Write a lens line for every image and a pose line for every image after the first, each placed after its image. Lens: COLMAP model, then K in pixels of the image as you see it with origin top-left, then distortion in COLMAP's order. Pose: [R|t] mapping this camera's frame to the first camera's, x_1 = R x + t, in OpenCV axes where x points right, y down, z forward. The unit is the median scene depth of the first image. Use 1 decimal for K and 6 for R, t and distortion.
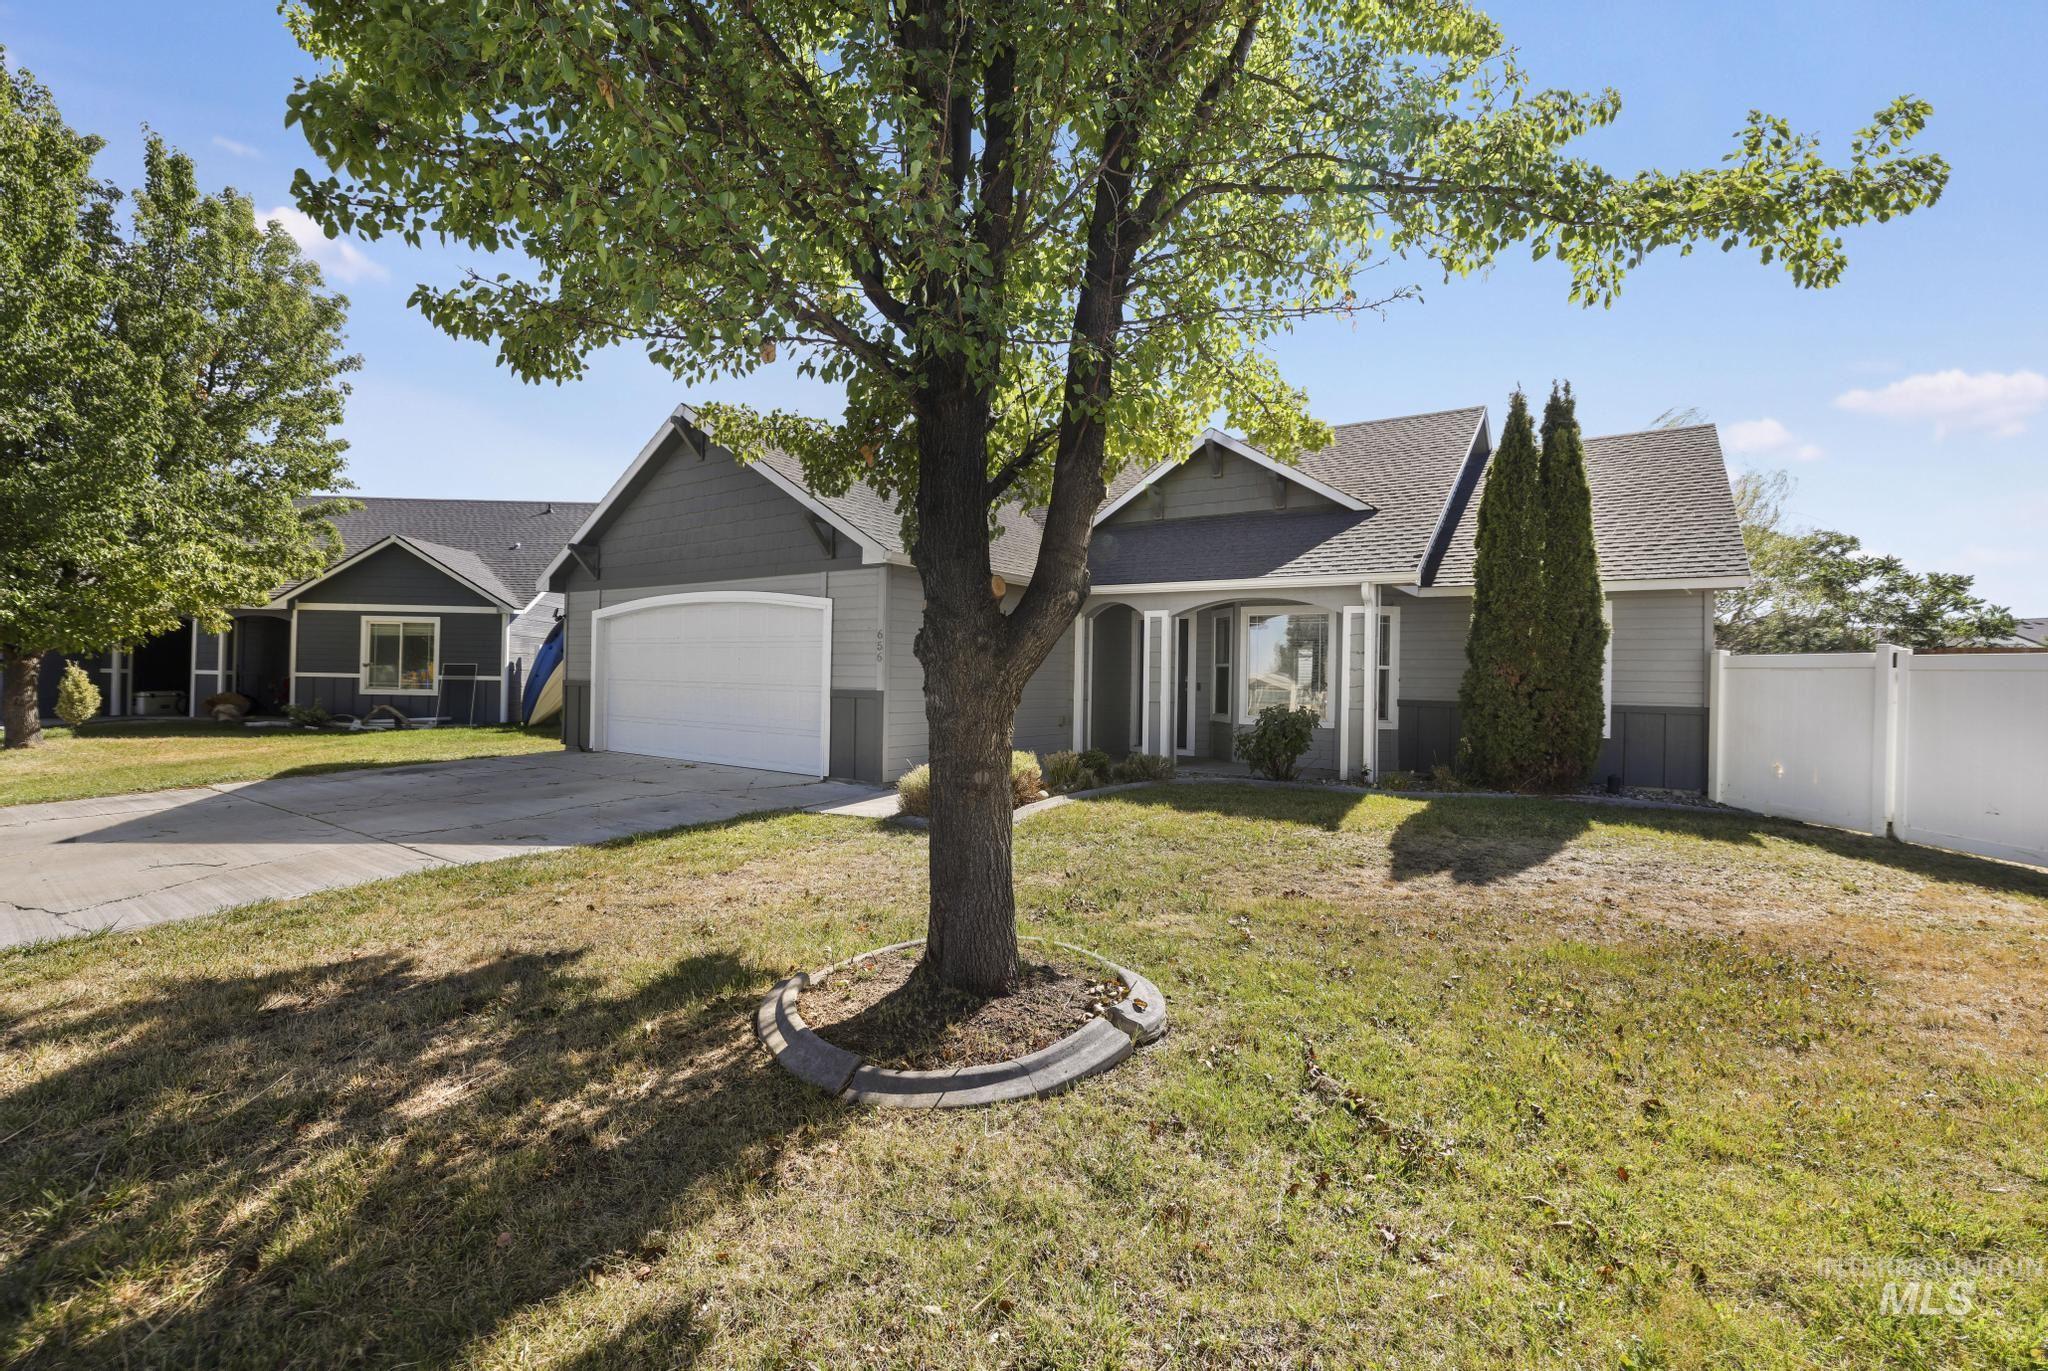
lens RADIAL K [[900.5, 0, 1024.2], [0, 900.5, 669.1], [0, 0, 1]] dist [-0.019753, 0.005698]
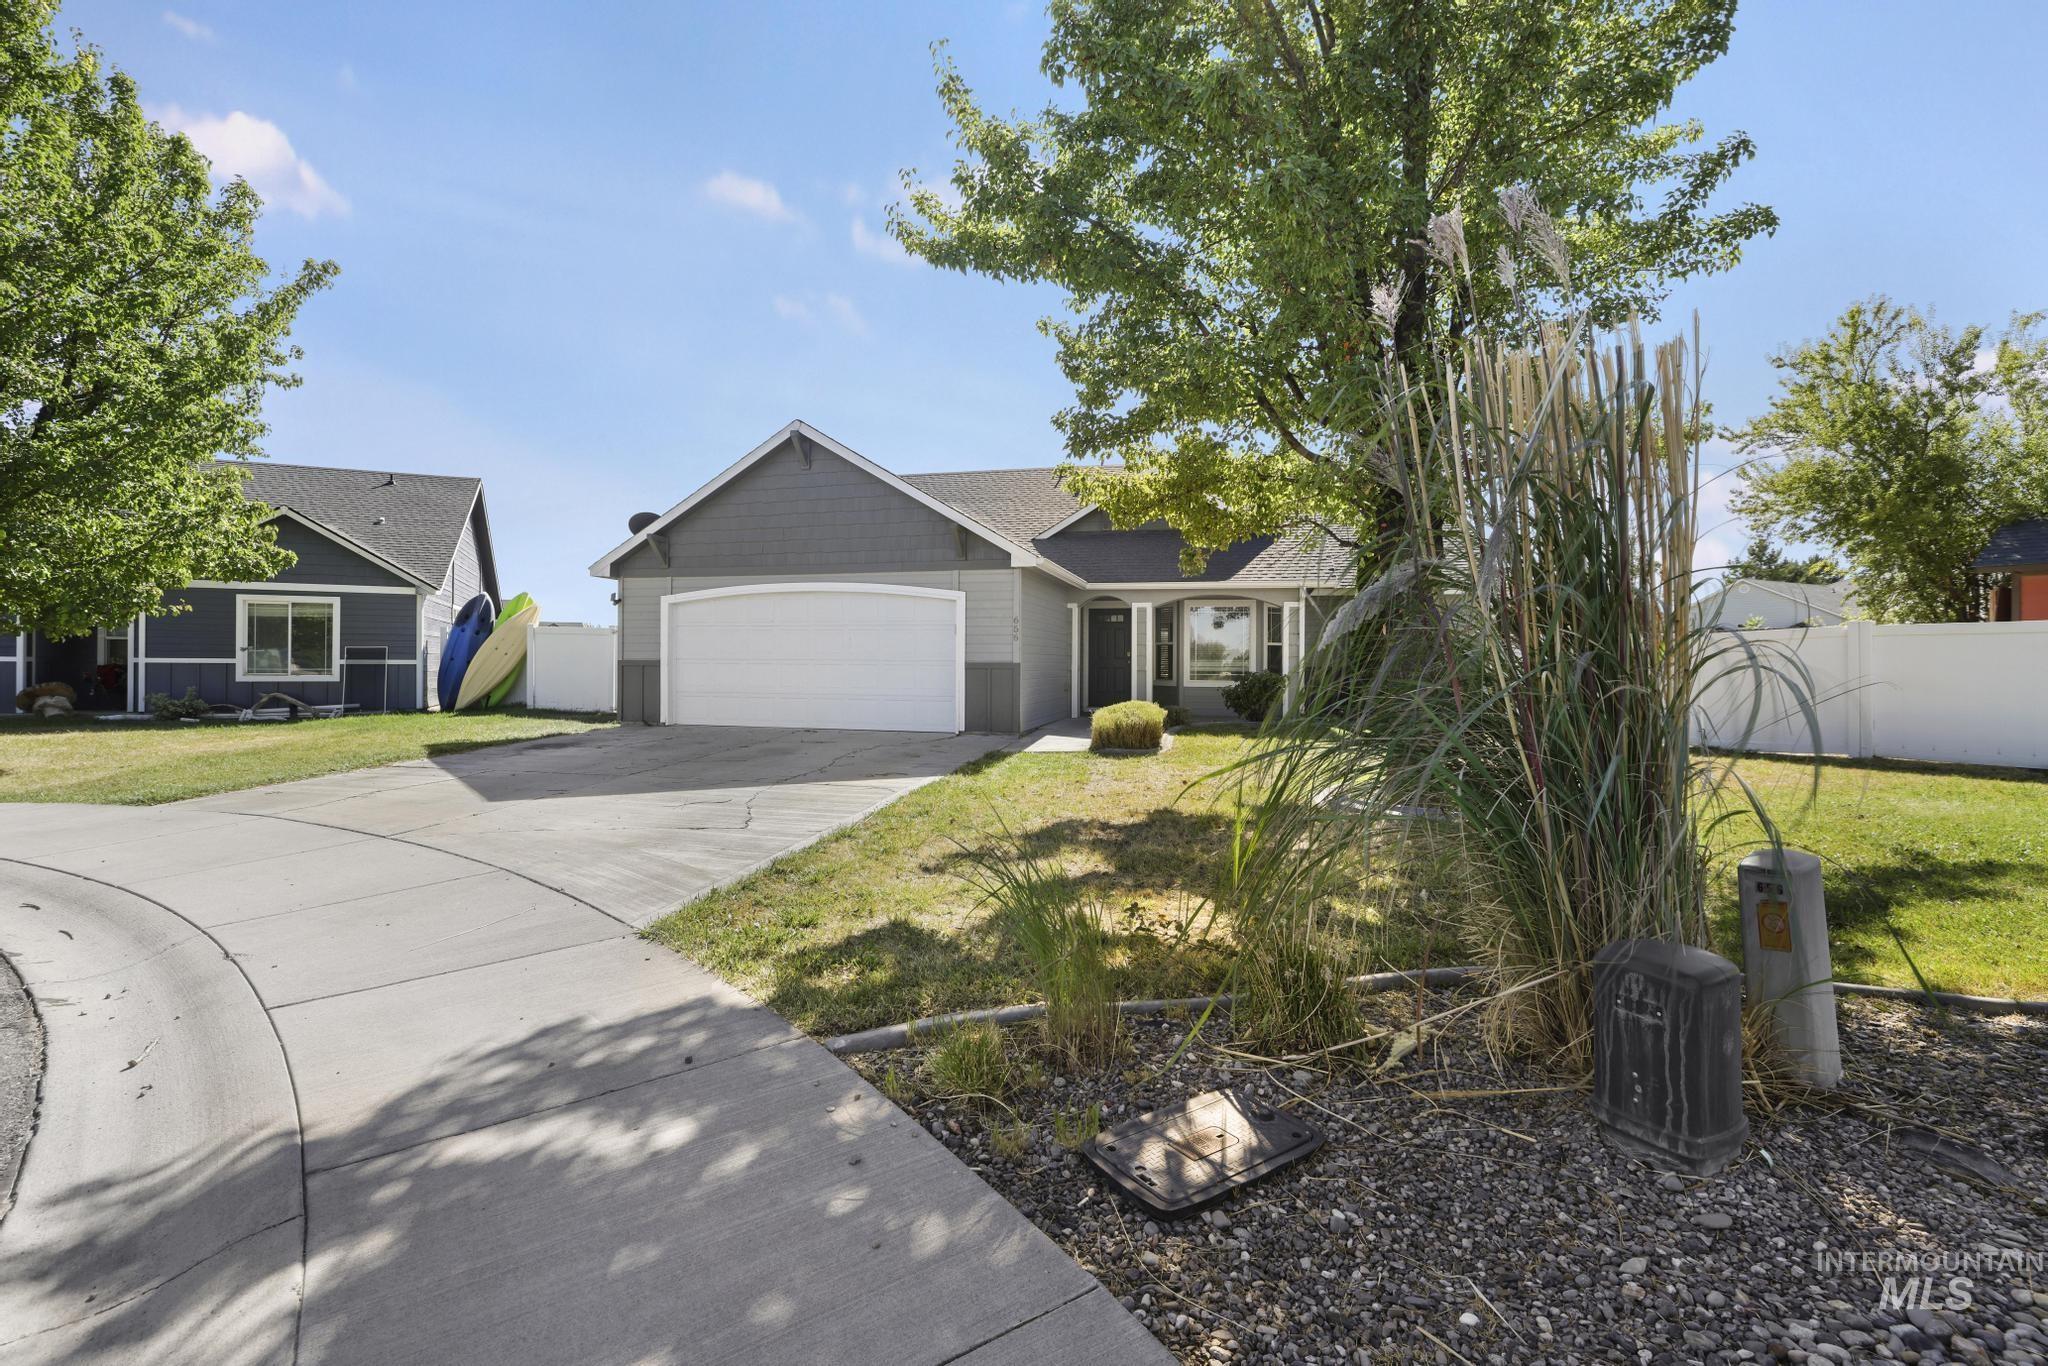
lens RADIAL K [[900.5, 0, 1027.7], [0, 900.5, 685.2], [0, 0, 1]] dist [-0.019753, 0.005698]
pose [[0.932842, -0.020642, 0.359693, -0.441844], [0.007599, 0.999262, 0.037640, 0.005505], [-0.360205, -0.032379, 0.932311, -0.170932]]
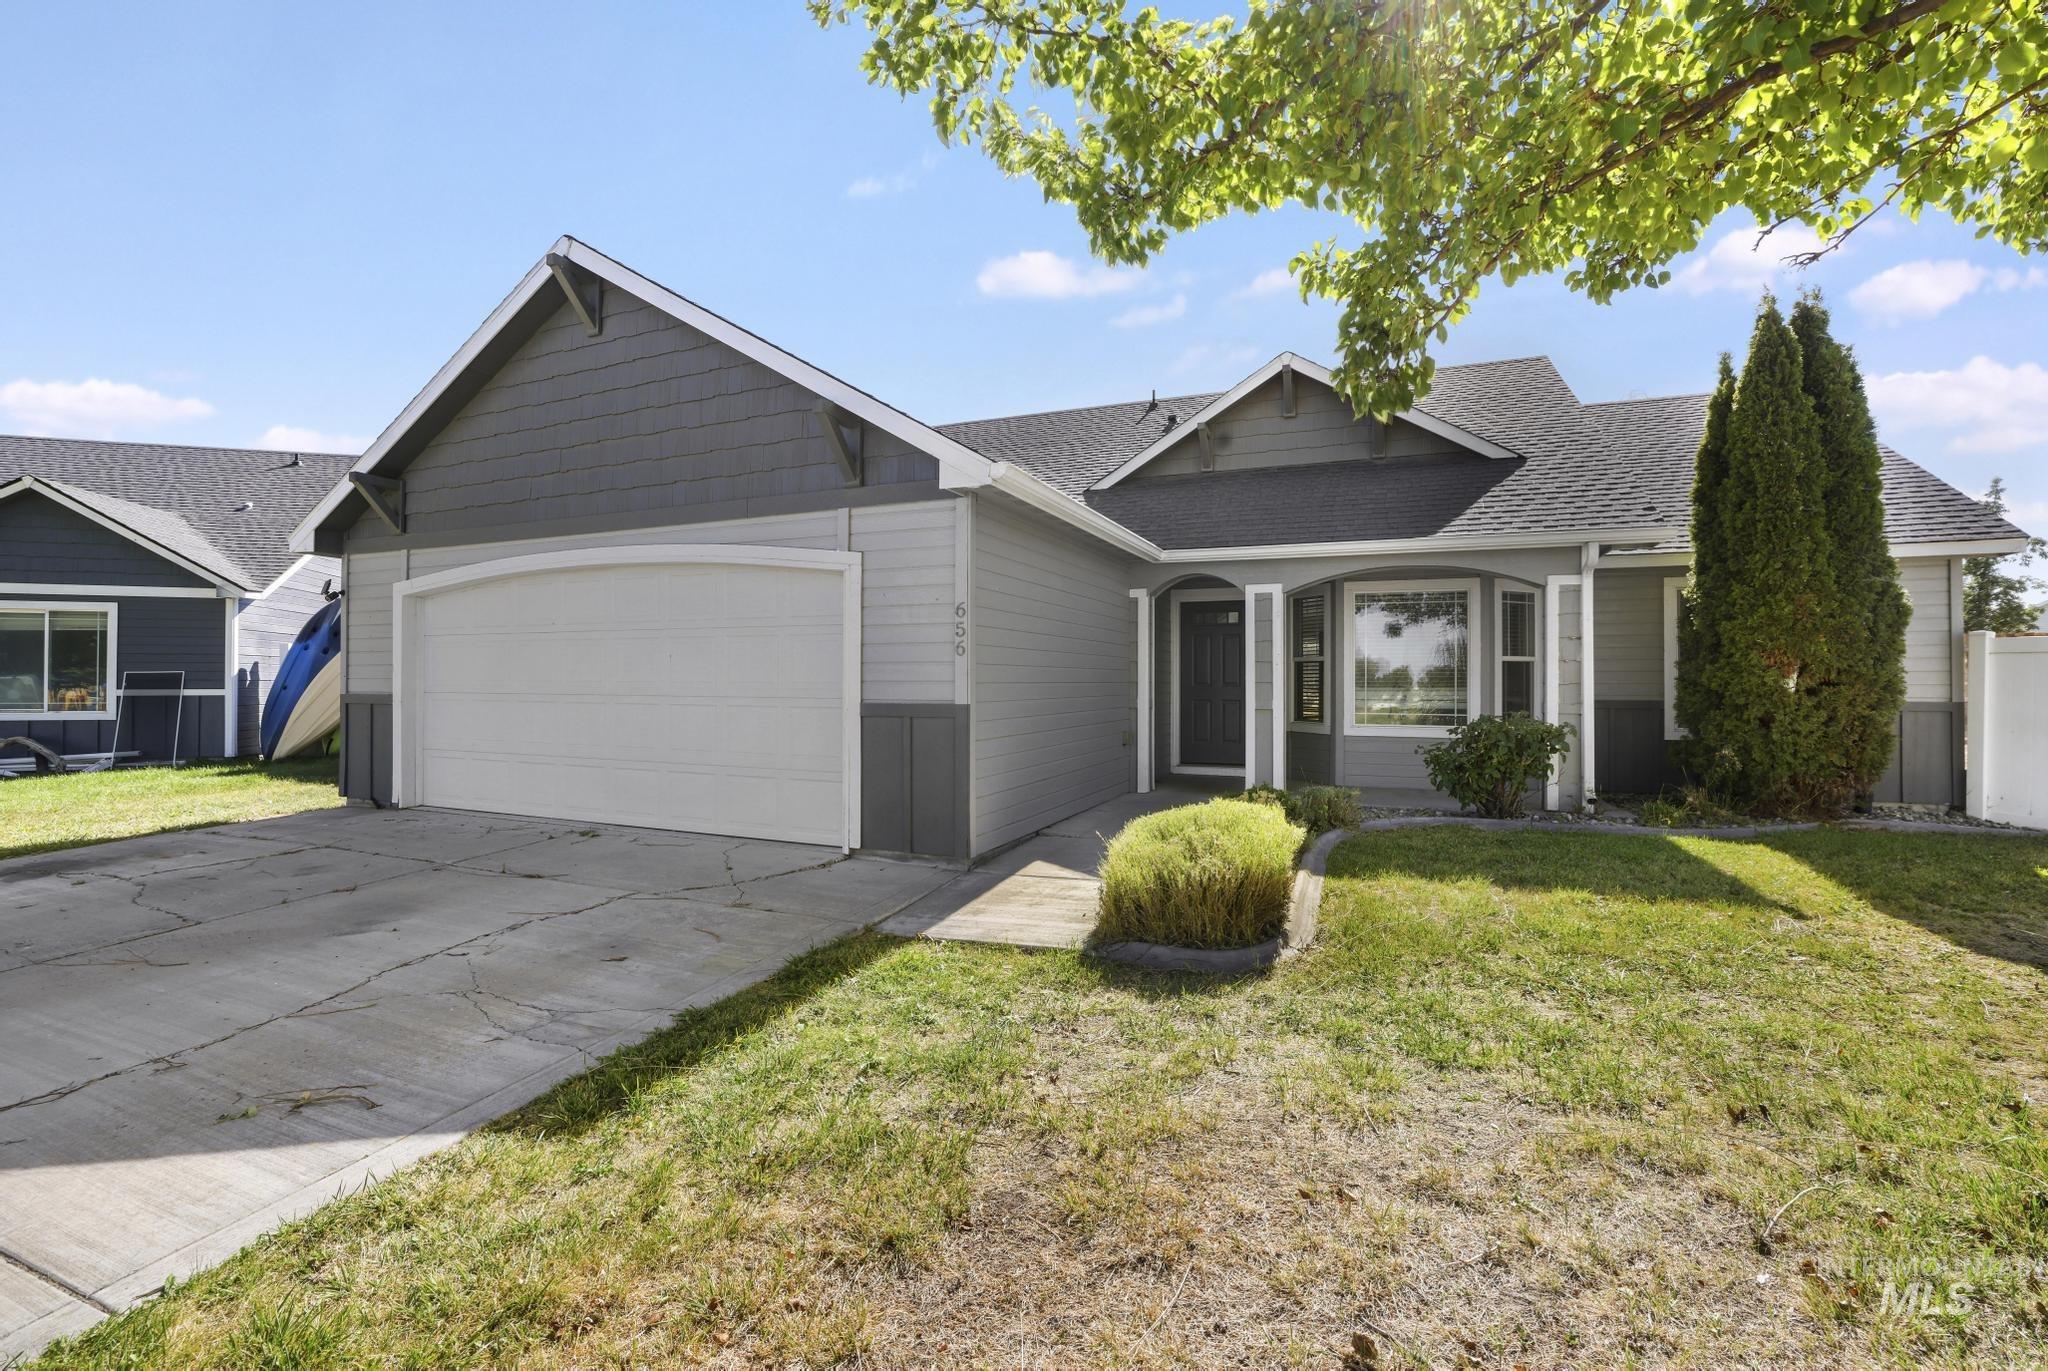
lens RADIAL K [[900.5, 0, 1030.6], [0, 900.5, 675.9], [0, 0, 1]] dist [-0.019753, 0.005698]
pose [[0.978122, -0.014377, 0.207533, -0.170612], [0.013296, 0.999890, 0.006605, 0.001725], [-0.207605, -0.003701, 0.978206, 0.287468]]
